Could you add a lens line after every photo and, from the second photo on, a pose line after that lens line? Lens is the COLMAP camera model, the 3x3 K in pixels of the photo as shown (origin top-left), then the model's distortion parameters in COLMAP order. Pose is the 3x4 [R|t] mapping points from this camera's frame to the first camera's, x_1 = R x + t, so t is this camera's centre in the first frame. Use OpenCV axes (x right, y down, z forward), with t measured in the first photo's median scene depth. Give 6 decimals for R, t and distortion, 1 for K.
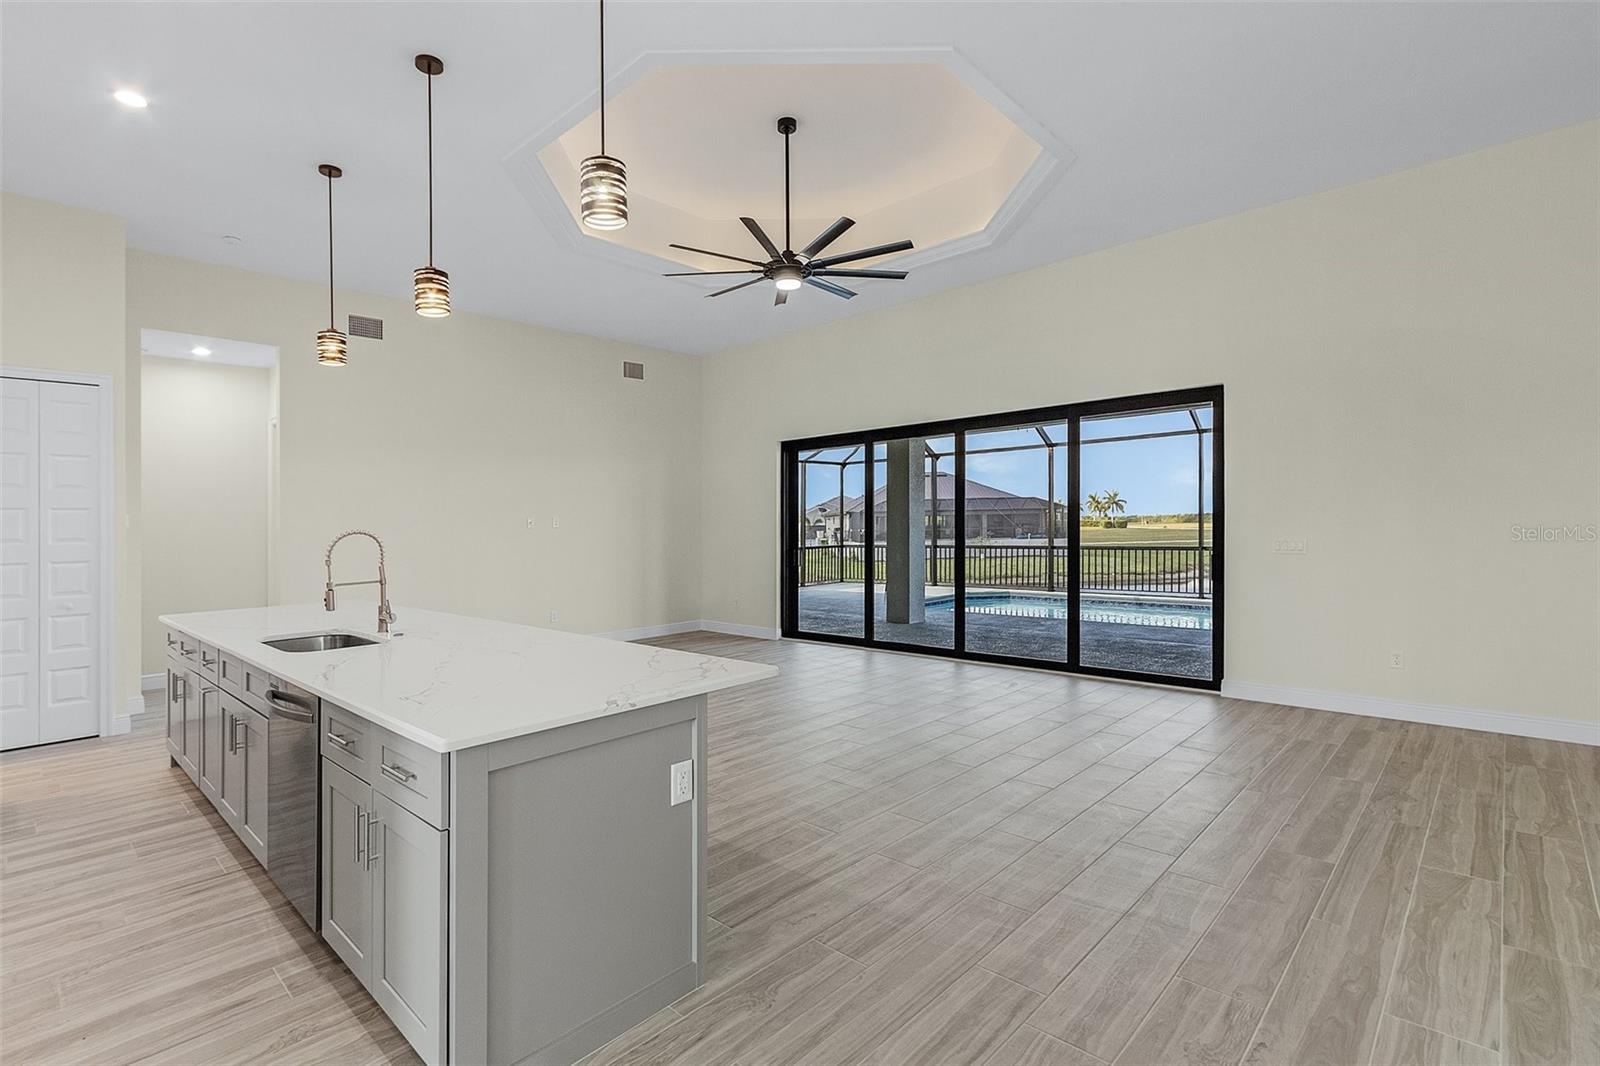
lens RADIAL K [[755.4, 0, 790.6], [0, 755.4, 528.1], [0, 0, 1]] dist [-0.000729, 0.001818]
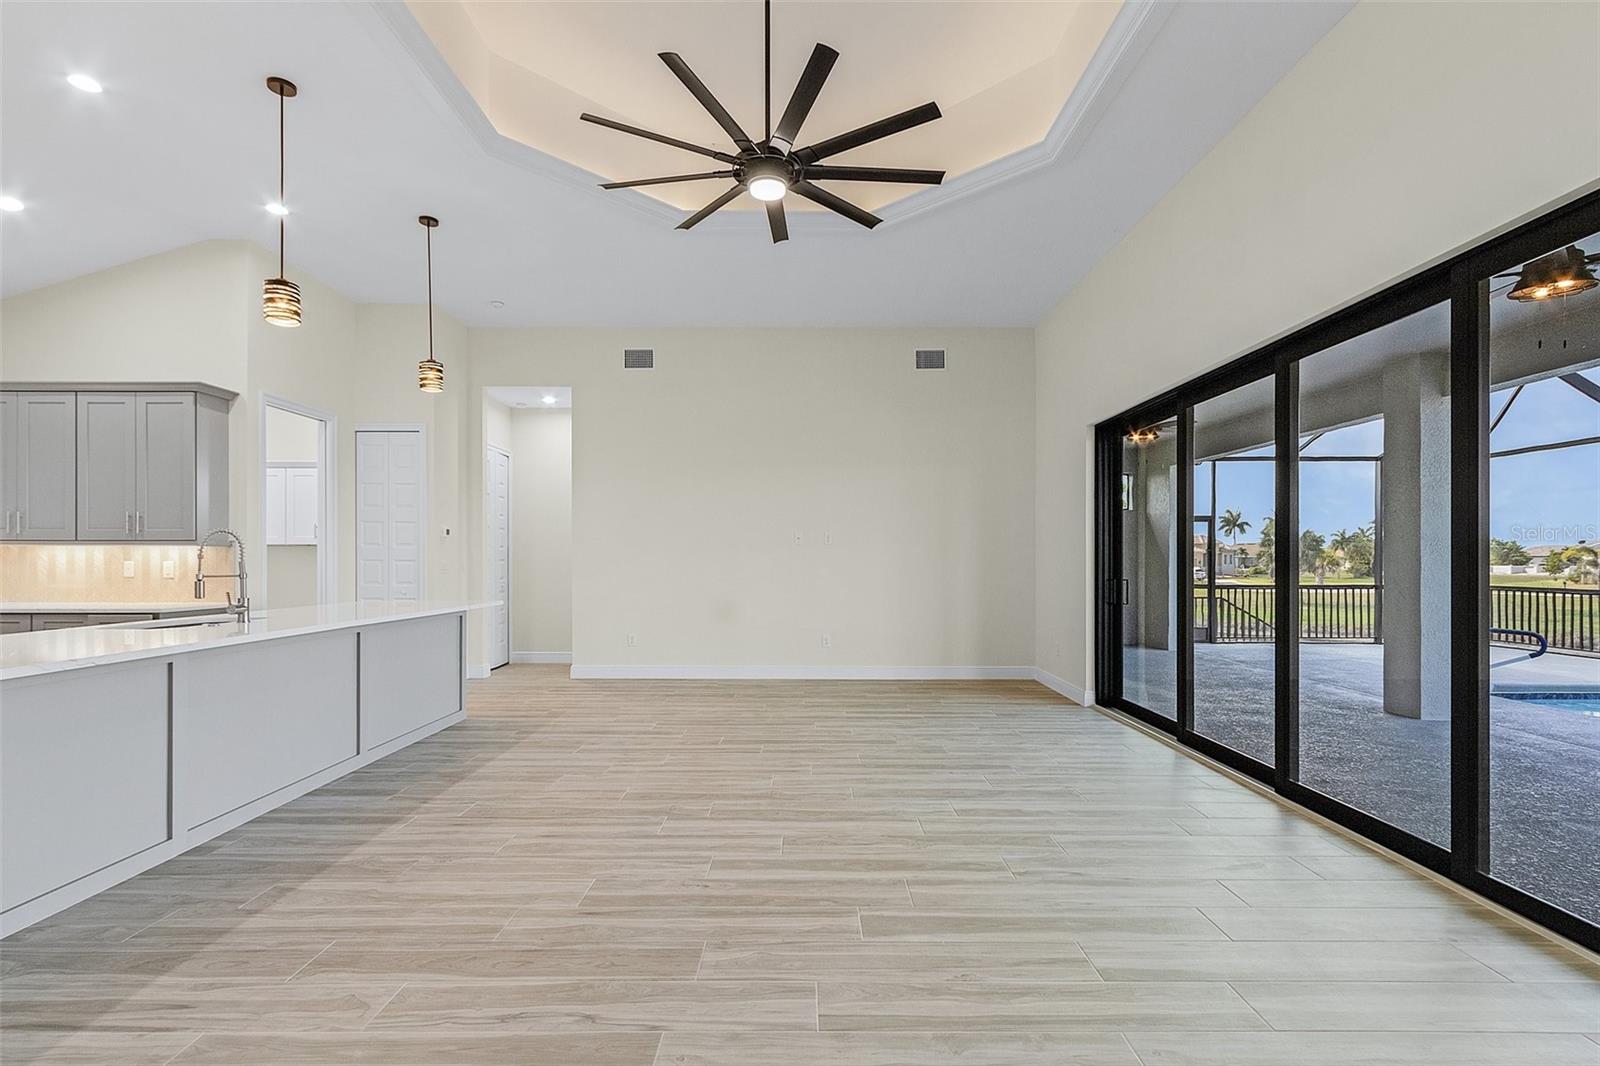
lens RADIAL K [[755.4, 0, 799.5], [0, 755.4, 554.5], [0, 0, 1]] dist [-0.000729, 0.001818]
pose [[0.684715, 0.017371, -0.728604, 0.433337], [-0.019428, 0.999796, 0.005579, 0.009602], [0.728552, 0.010335, 0.684913, 0.445881]]
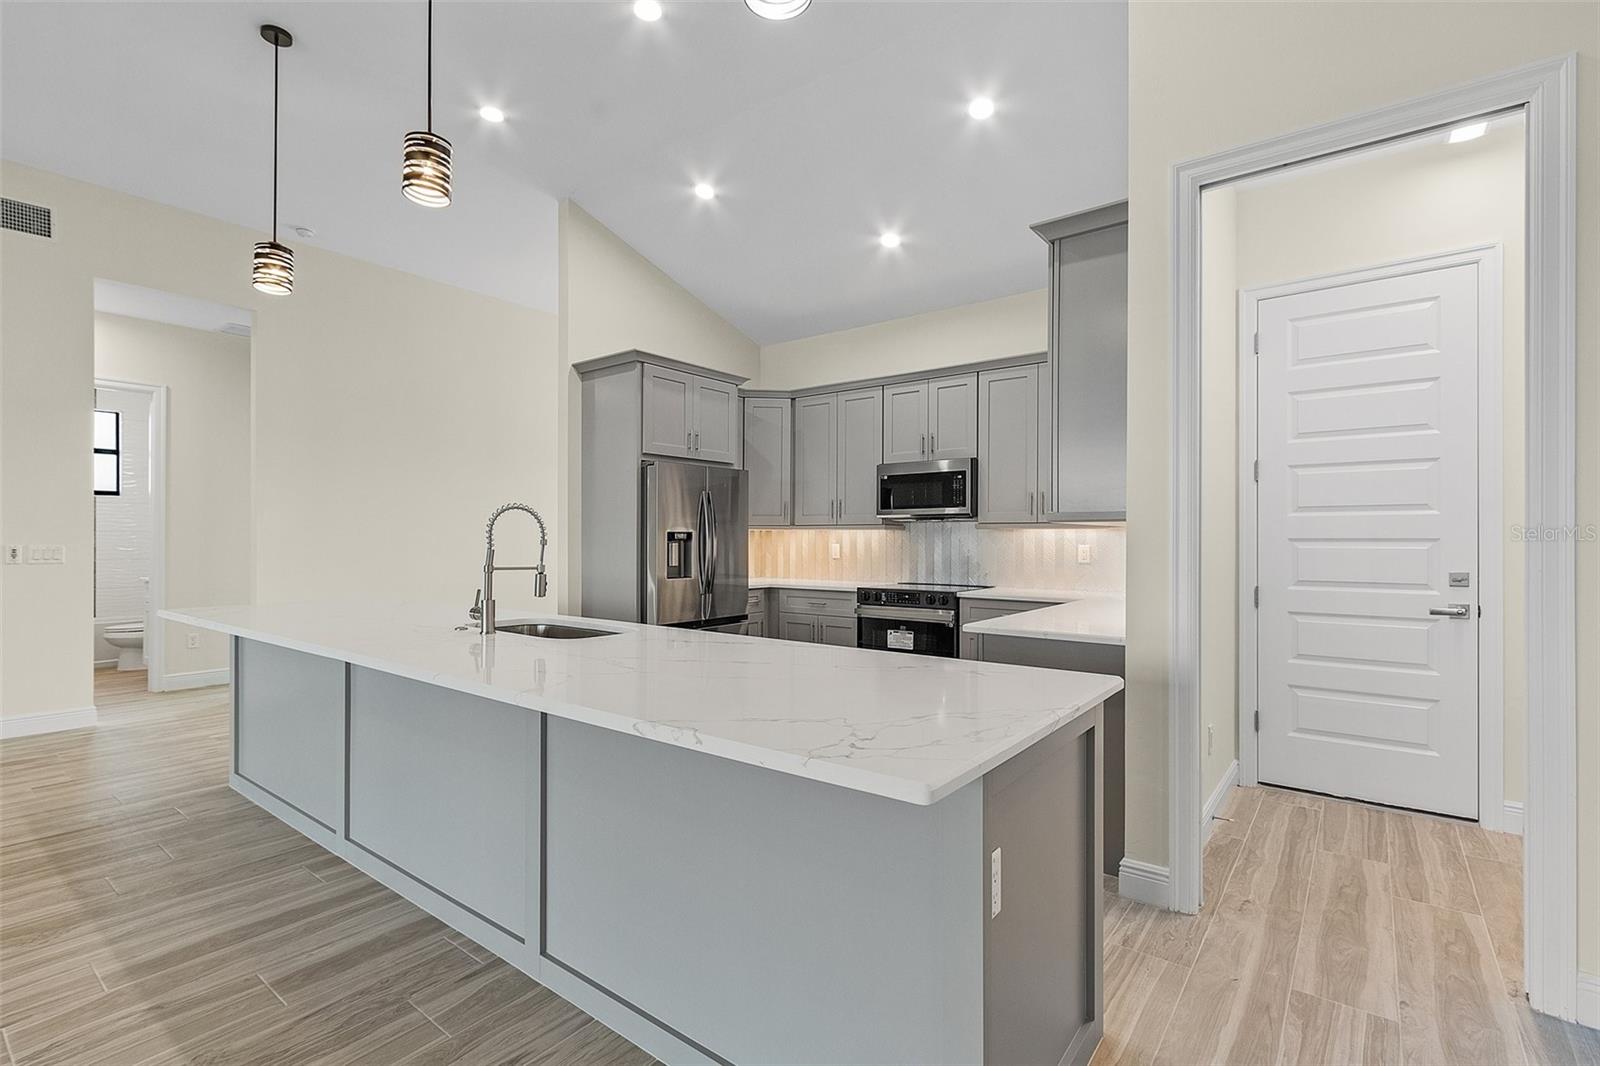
lens RADIAL K [[755.4, 0, 761.9], [0, 755.4, 545.7], [0, 0, 1]] dist [-0.000729, 0.001818]
pose [[-0.996788, 0.022479, -0.076864, -0.416222], [0.021040, 0.999589, 0.019482, 0.021926], [0.077270, 0.017802, -0.996851, 0.961065]]
